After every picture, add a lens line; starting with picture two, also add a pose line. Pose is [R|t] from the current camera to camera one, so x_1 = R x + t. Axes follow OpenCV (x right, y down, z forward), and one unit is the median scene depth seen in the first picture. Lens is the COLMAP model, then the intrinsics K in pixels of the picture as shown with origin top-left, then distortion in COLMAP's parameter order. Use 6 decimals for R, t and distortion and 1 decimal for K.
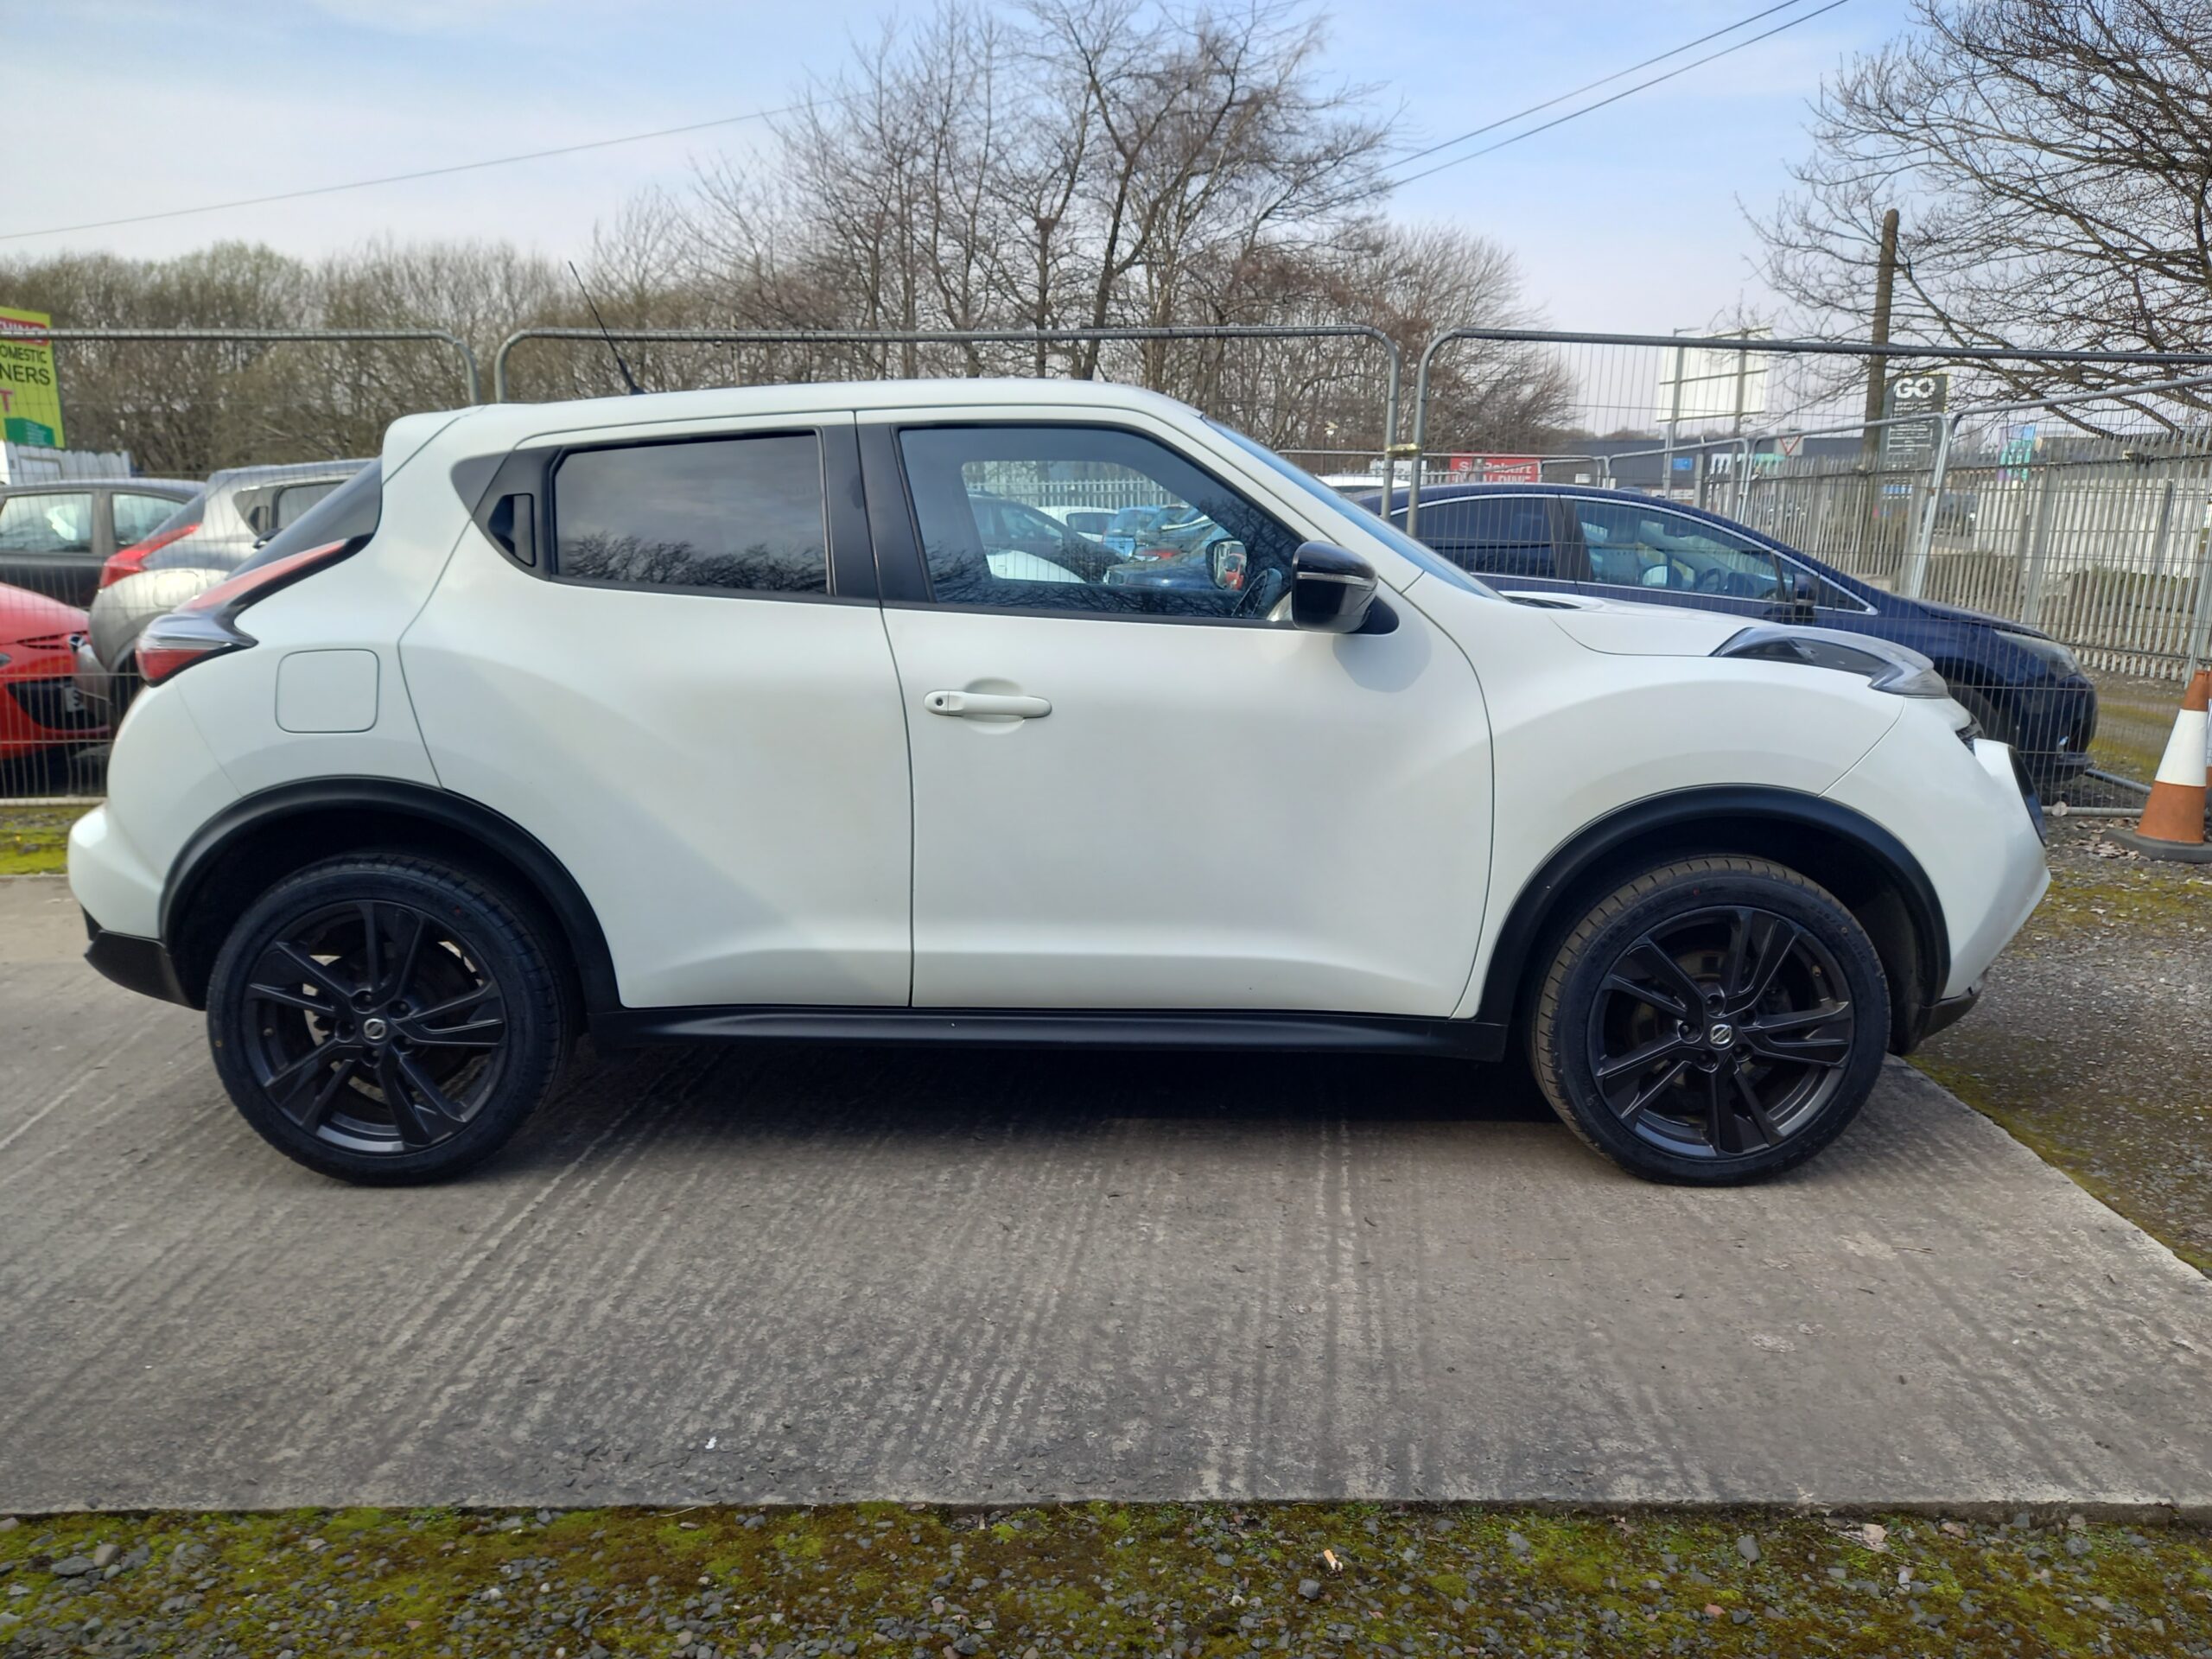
lens RADIAL K [[1630.2, 0, 1111.2], [0, 1630.2, 816.8], [0, 0, 1]] dist [0.055796, -0.050838]
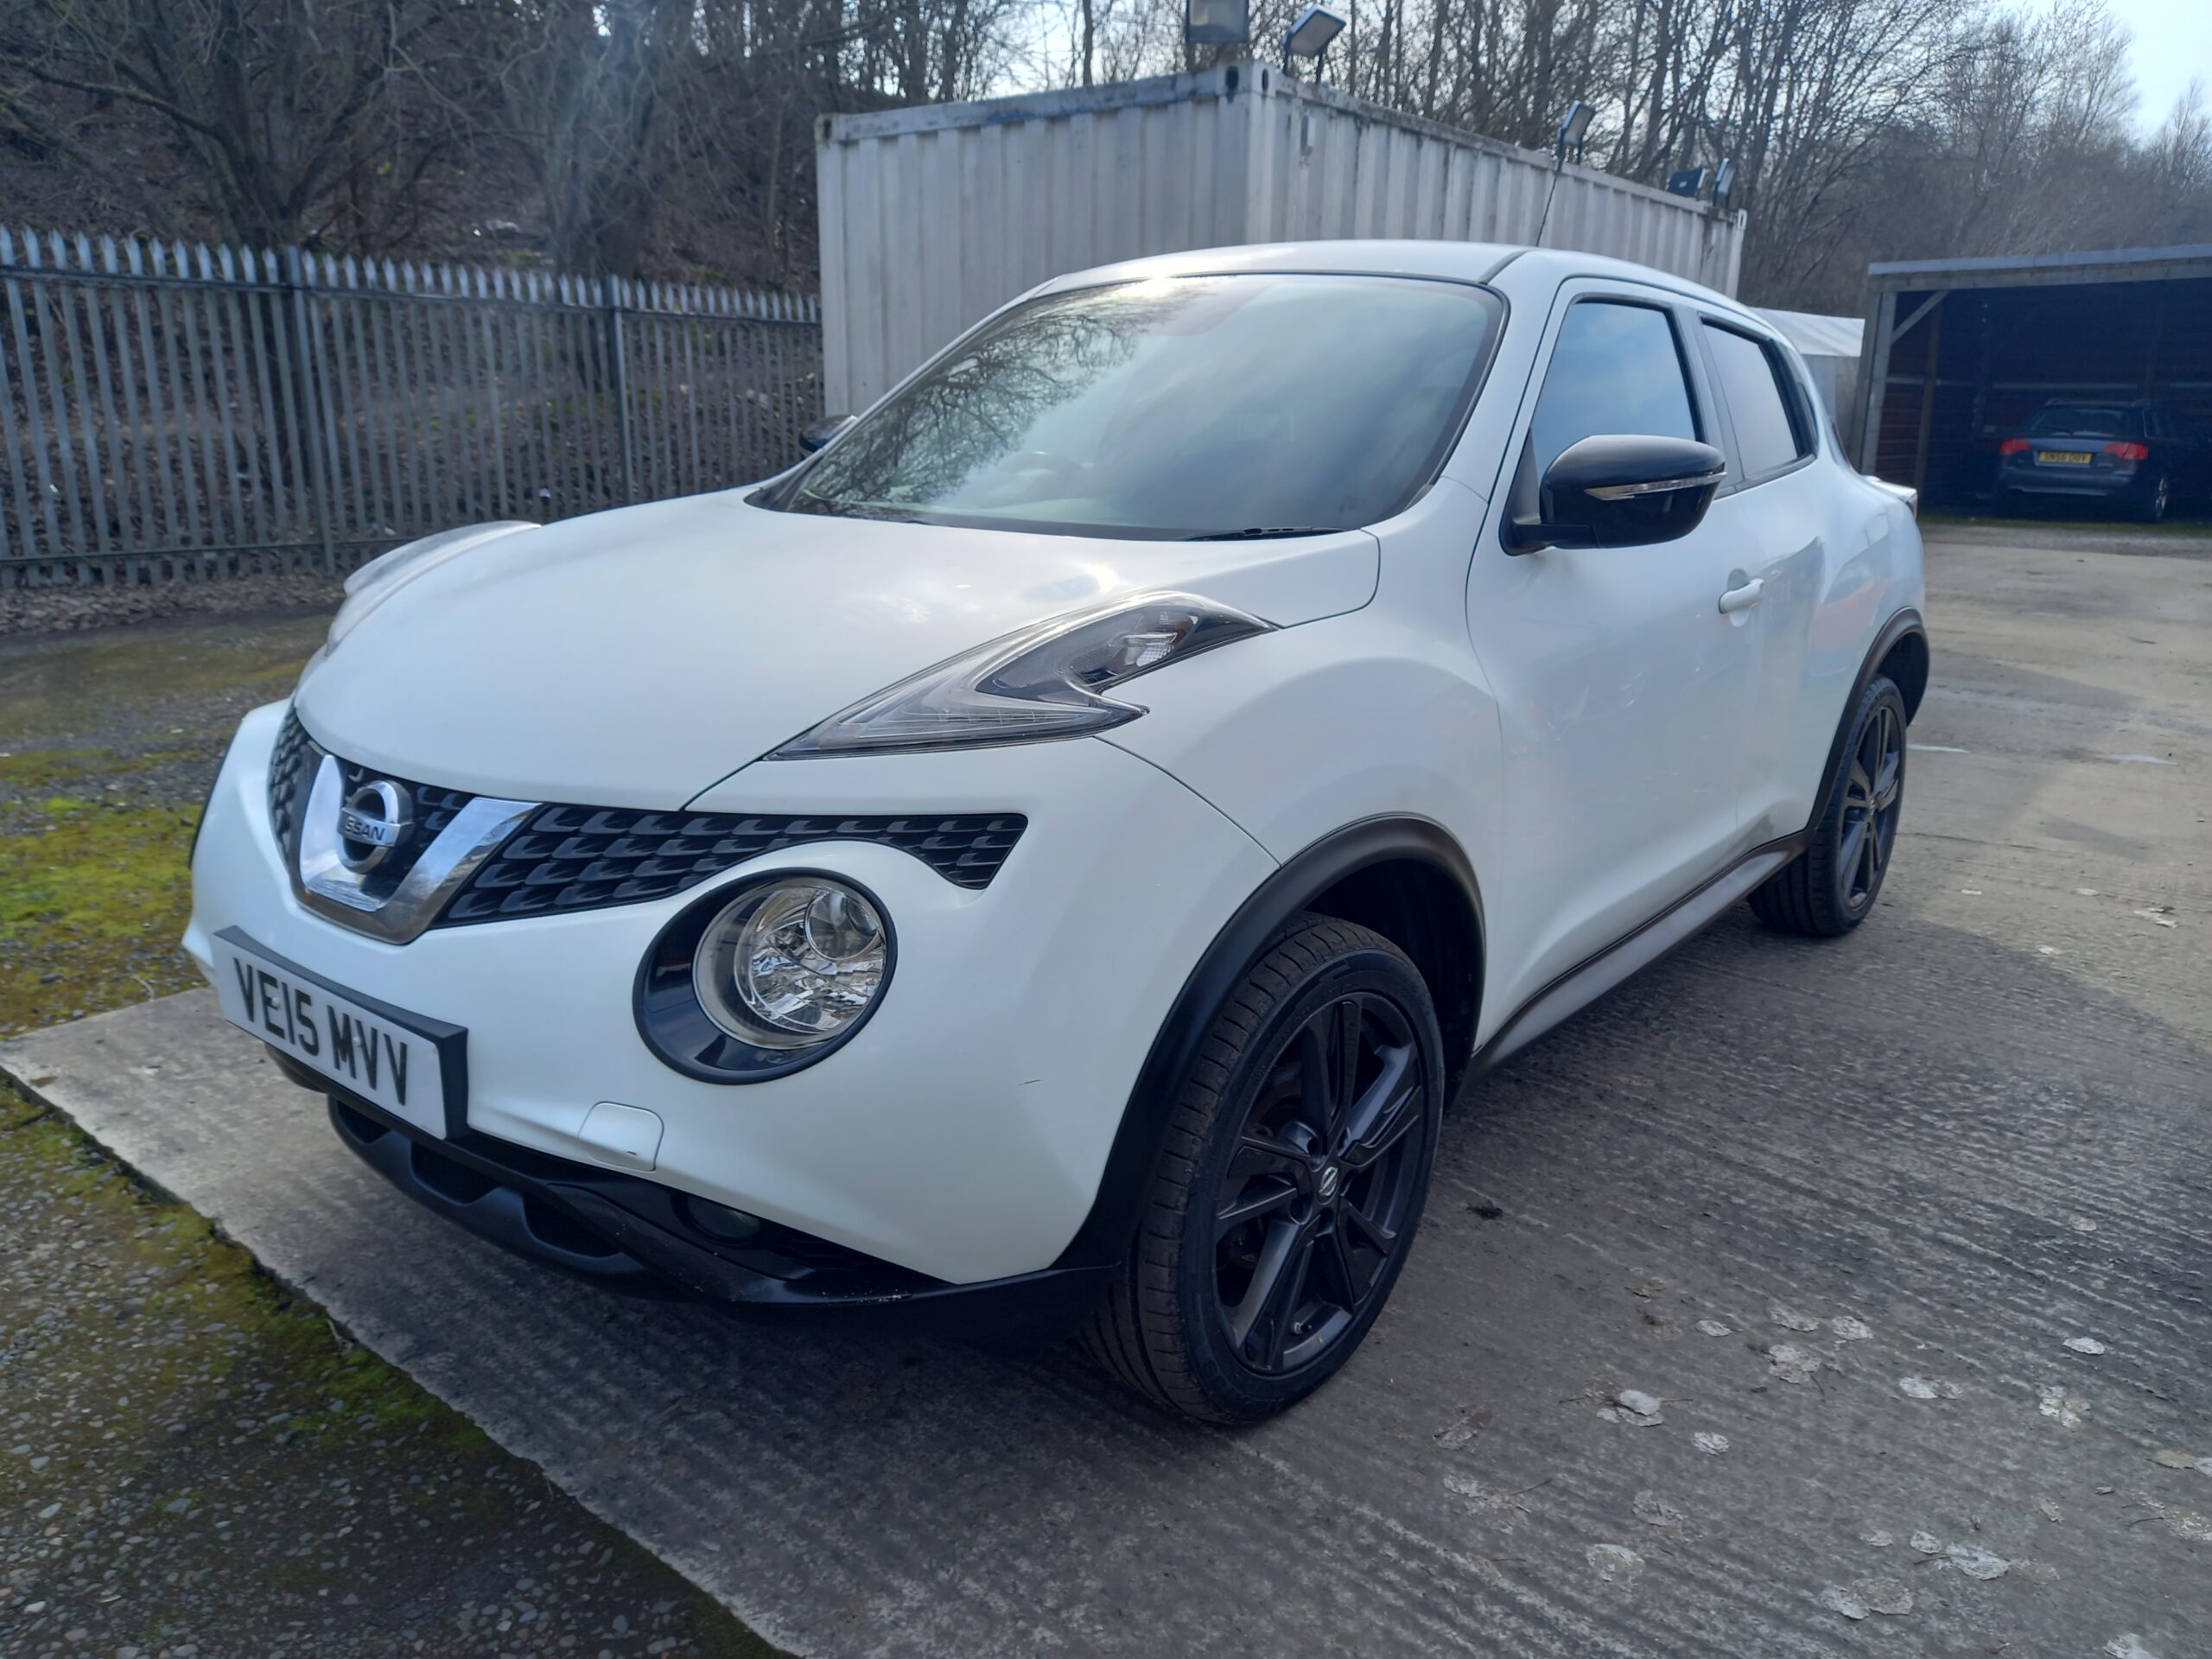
lens RADIAL K [[1630.2, 0, 1092.8], [0, 1630.2, 843.7], [0, 0, 1]] dist [0.055796, -0.050838]
pose [[-0.636388, 0.201384, -0.744617, 0.911088], [-0.142836, 0.917860, 0.370313, -0.333448], [0.758029, 0.342021, -0.555350, 1.814989]]
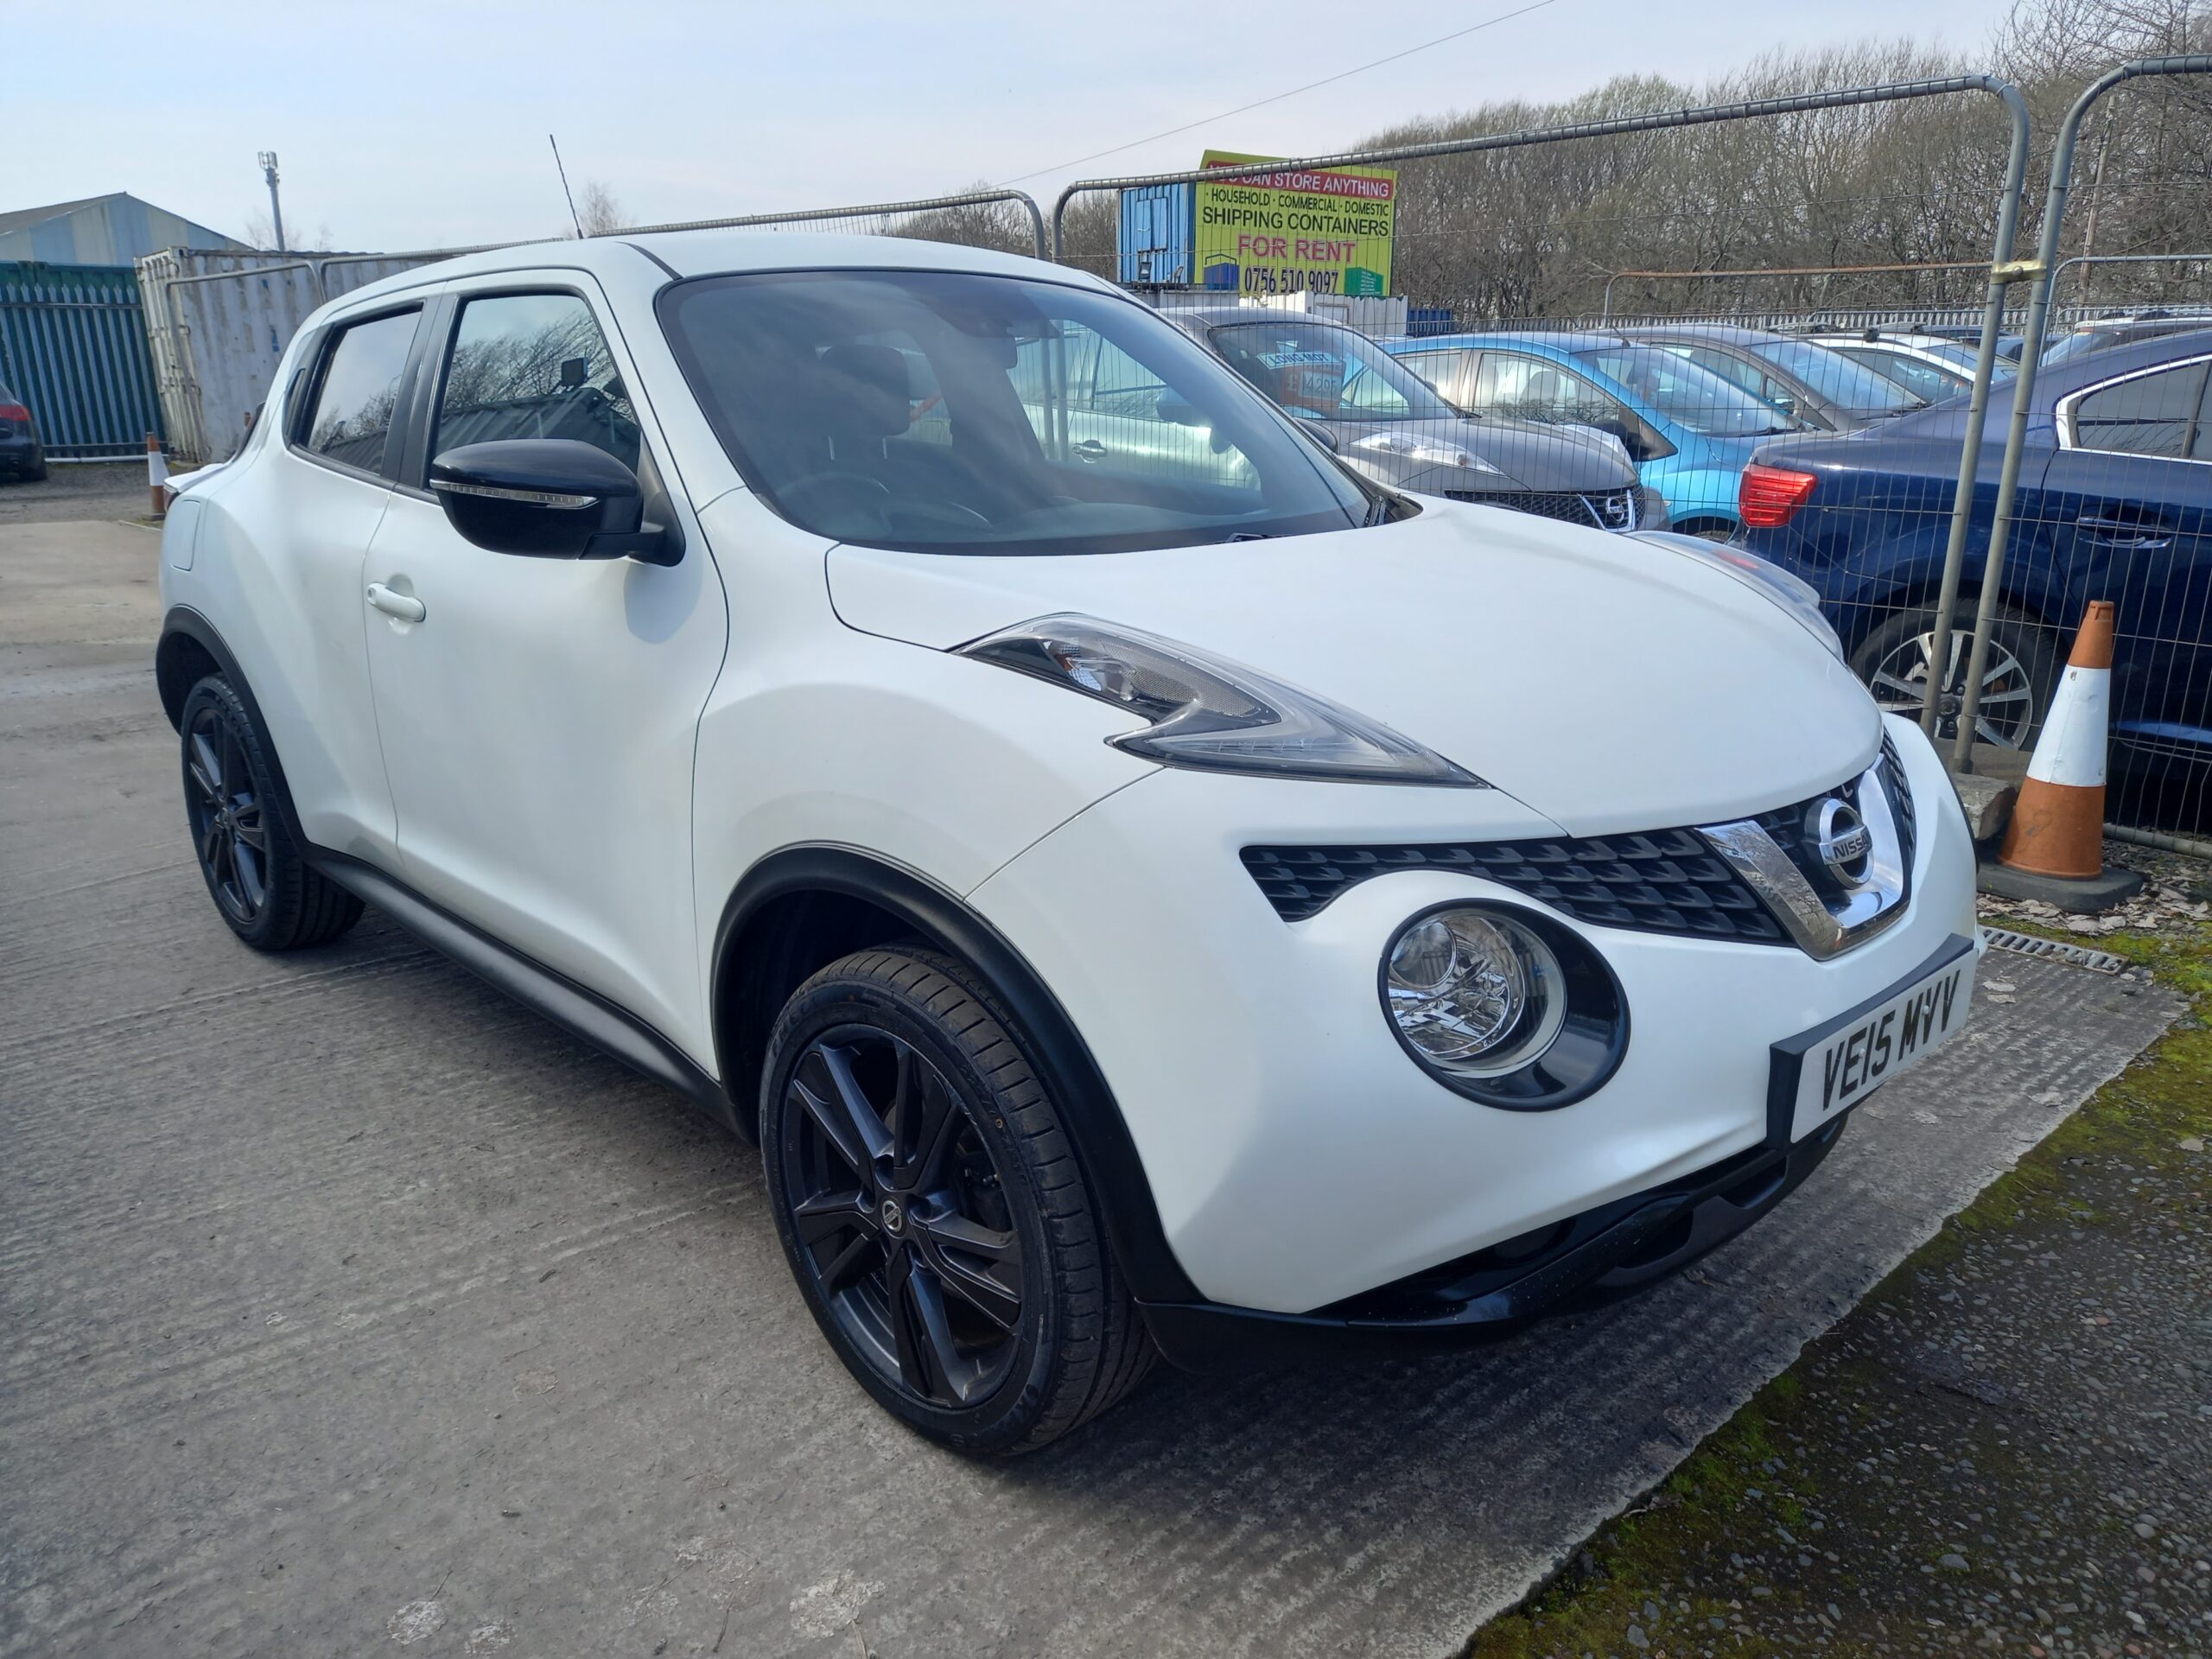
lens RADIAL K [[1630.2, 0, 1108.8], [0, 1630.2, 845.4], [0, 0, 1]] dist [0.055796, -0.050838]
pose [[0.697112, 0.207619, -0.686242, 0.861332], [-0.129293, 0.977865, 0.164508, -0.136862], [0.705208, -0.025954, 0.708526, 0.598173]]
